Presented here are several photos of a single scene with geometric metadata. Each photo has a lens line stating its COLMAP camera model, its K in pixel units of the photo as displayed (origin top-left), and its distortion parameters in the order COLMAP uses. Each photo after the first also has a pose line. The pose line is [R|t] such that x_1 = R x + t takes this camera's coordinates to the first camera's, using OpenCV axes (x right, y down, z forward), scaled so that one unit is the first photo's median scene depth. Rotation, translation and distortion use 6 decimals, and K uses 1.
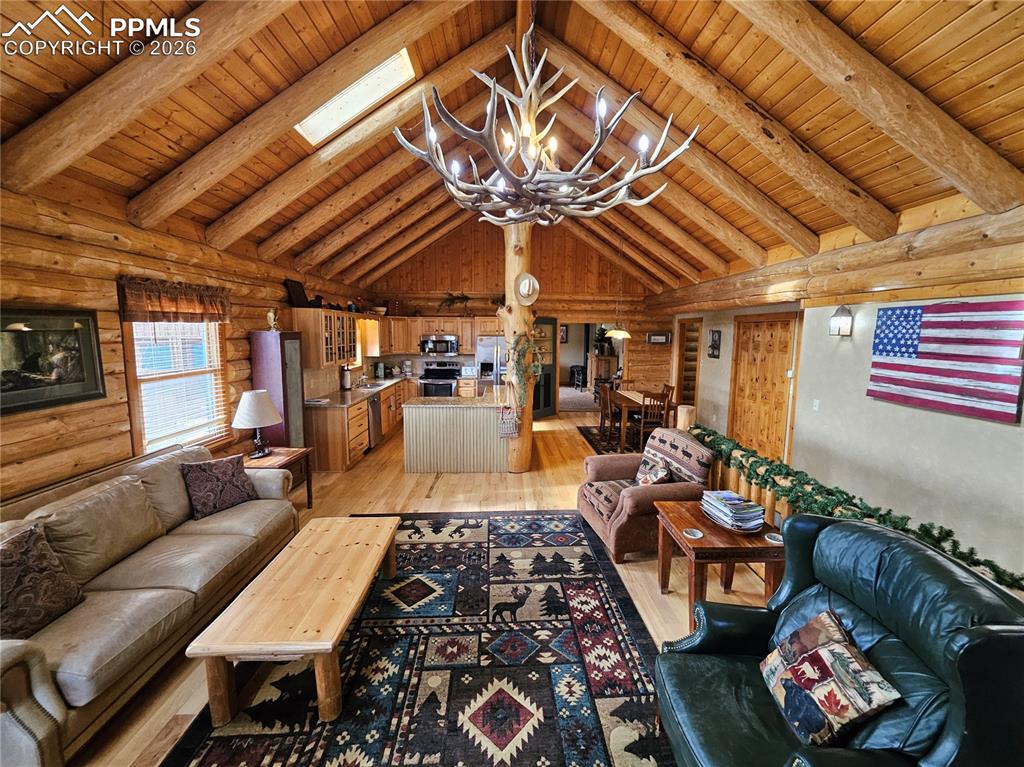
lens RADIAL K [[410.6, 0, 519.5], [0, 410.6, 376.2], [0, 0, 1]] dist [-0.002479, -0.000083]
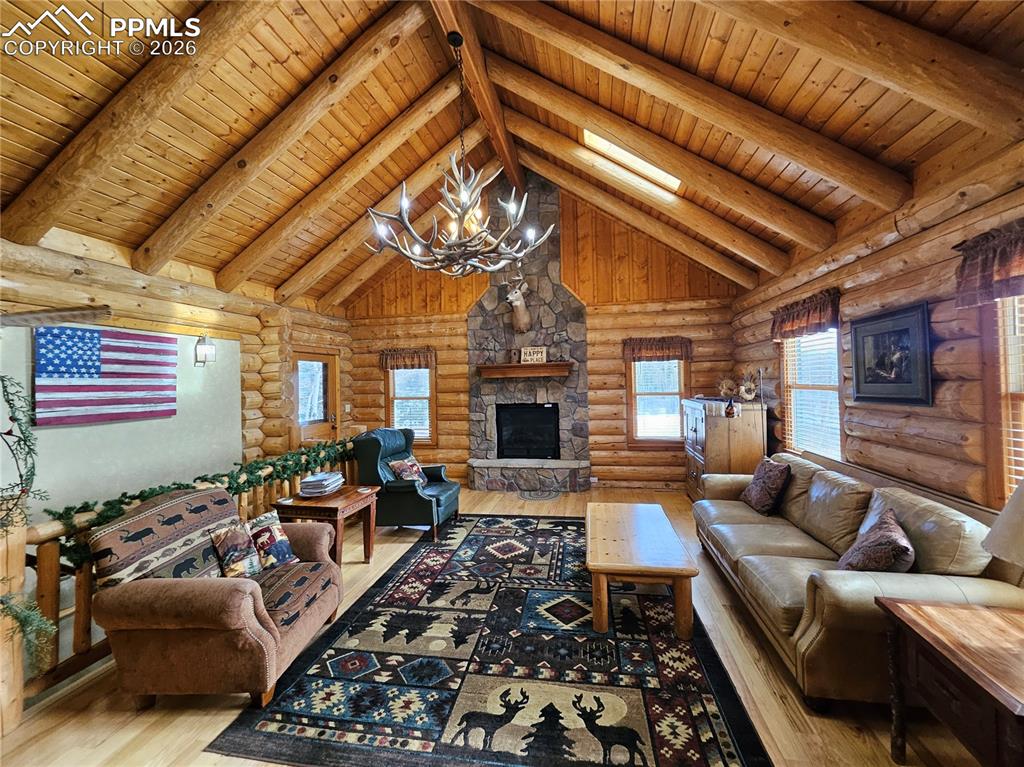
lens RADIAL K [[404.6, 0, 517.4], [0, 404.6, 379.2], [0, 0, 1]] dist [0.000271, 0.000185]
pose [[-0.975262, 0.014971, 0.220544, -0.369635], [0.039102, 0.993654, 0.105462, -0.118873], [-0.217565, 0.111477, -0.969659, 1.929869]]
